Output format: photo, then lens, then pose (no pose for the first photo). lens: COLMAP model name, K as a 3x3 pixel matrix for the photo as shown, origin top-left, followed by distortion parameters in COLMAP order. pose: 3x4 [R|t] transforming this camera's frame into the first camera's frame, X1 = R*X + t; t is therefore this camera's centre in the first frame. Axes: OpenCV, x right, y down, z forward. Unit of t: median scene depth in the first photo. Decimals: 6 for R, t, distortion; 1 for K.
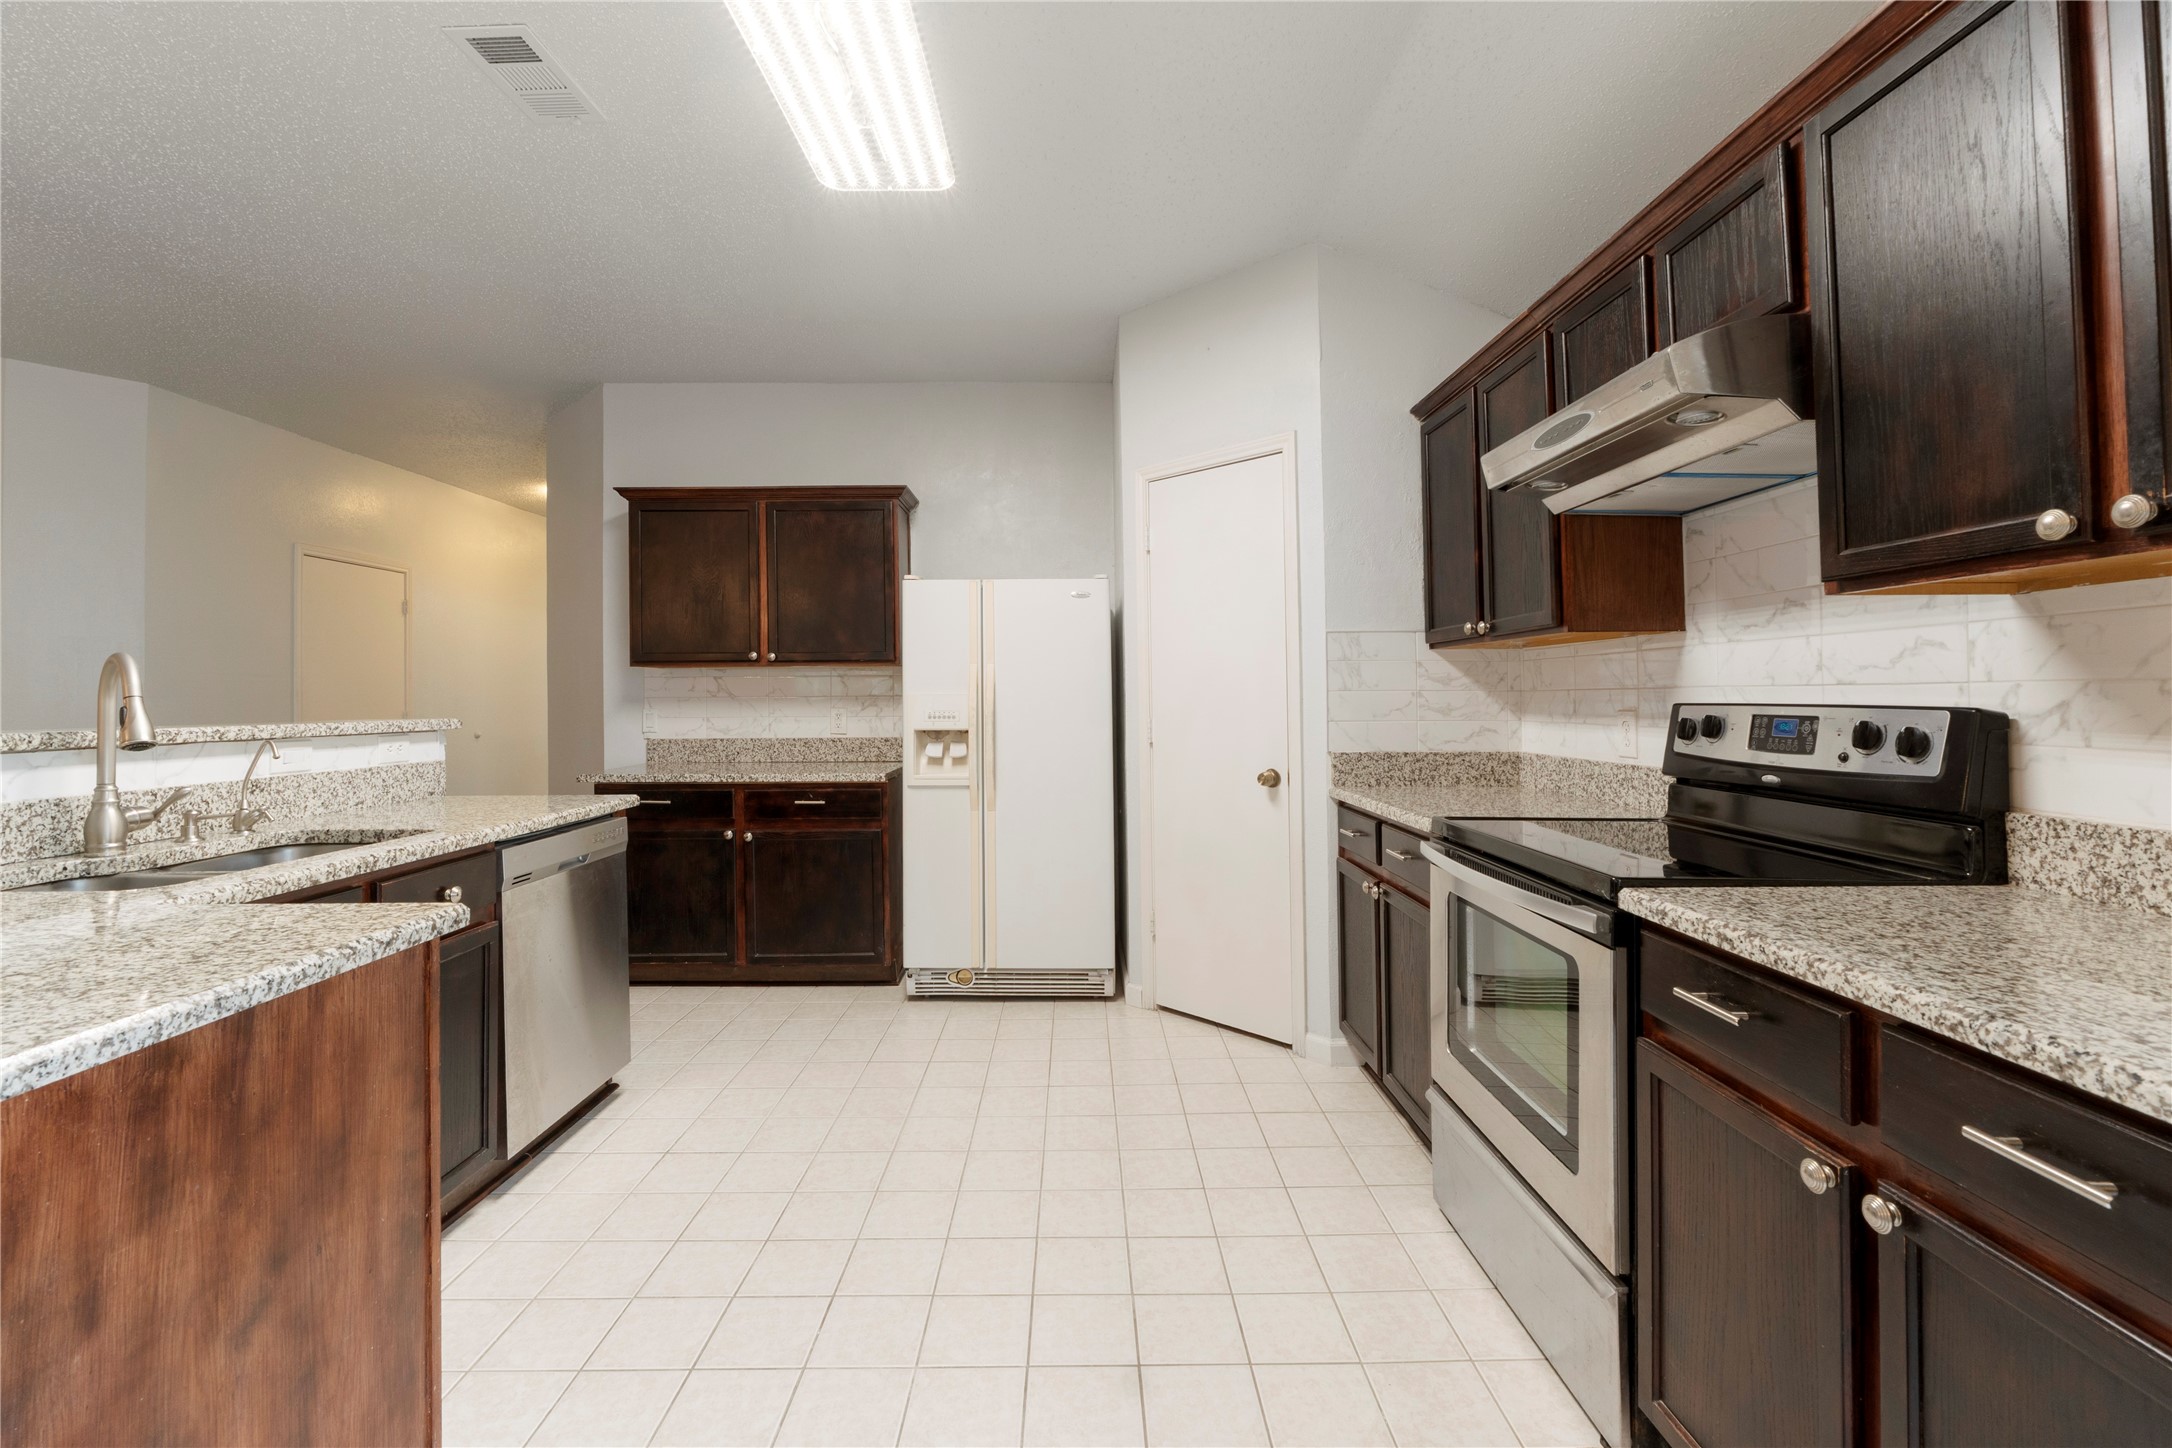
lens RADIAL K [[921.4, 0, 1084.5], [0, 921.4, 708.8], [0, 0, 1]] dist [-0.002083, -0.000257]
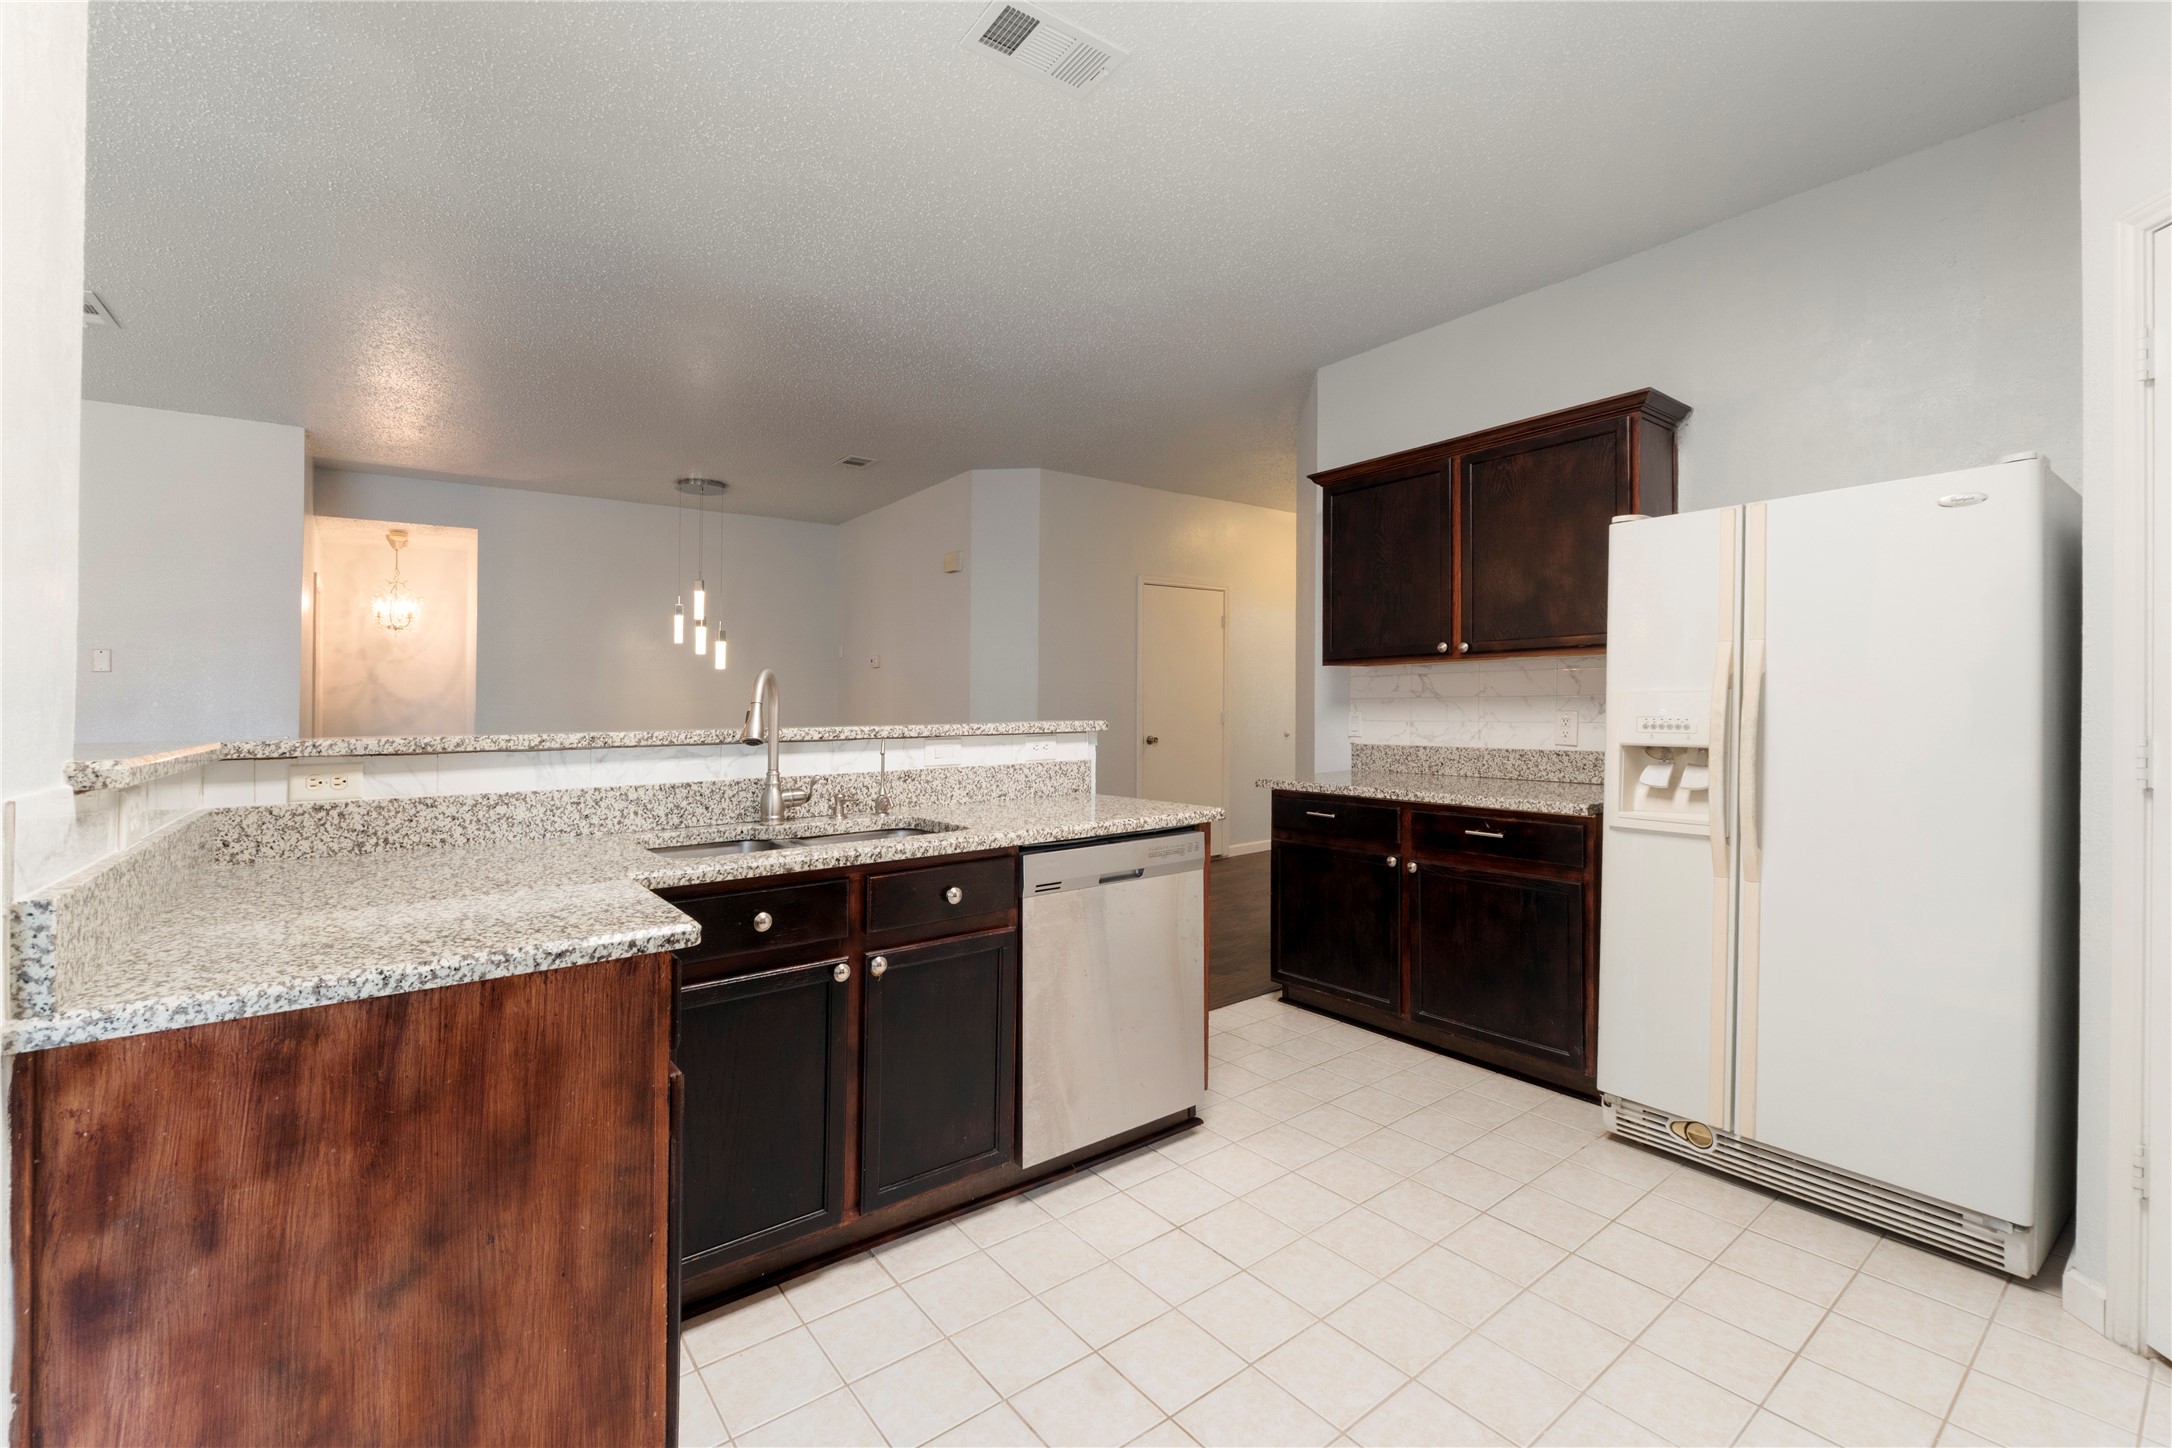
lens RADIAL K [[914.0, 0, 1086.0], [0, 914.0, 724.0], [0, 0, 1]] dist [-0.006784, -0.000552]
pose [[0.596683, 0.014947, -0.802338, 0.216488], [-0.001541, 0.999846, 0.017480, -0.005835], [0.802476, -0.009194, 0.596614, 0.531123]]
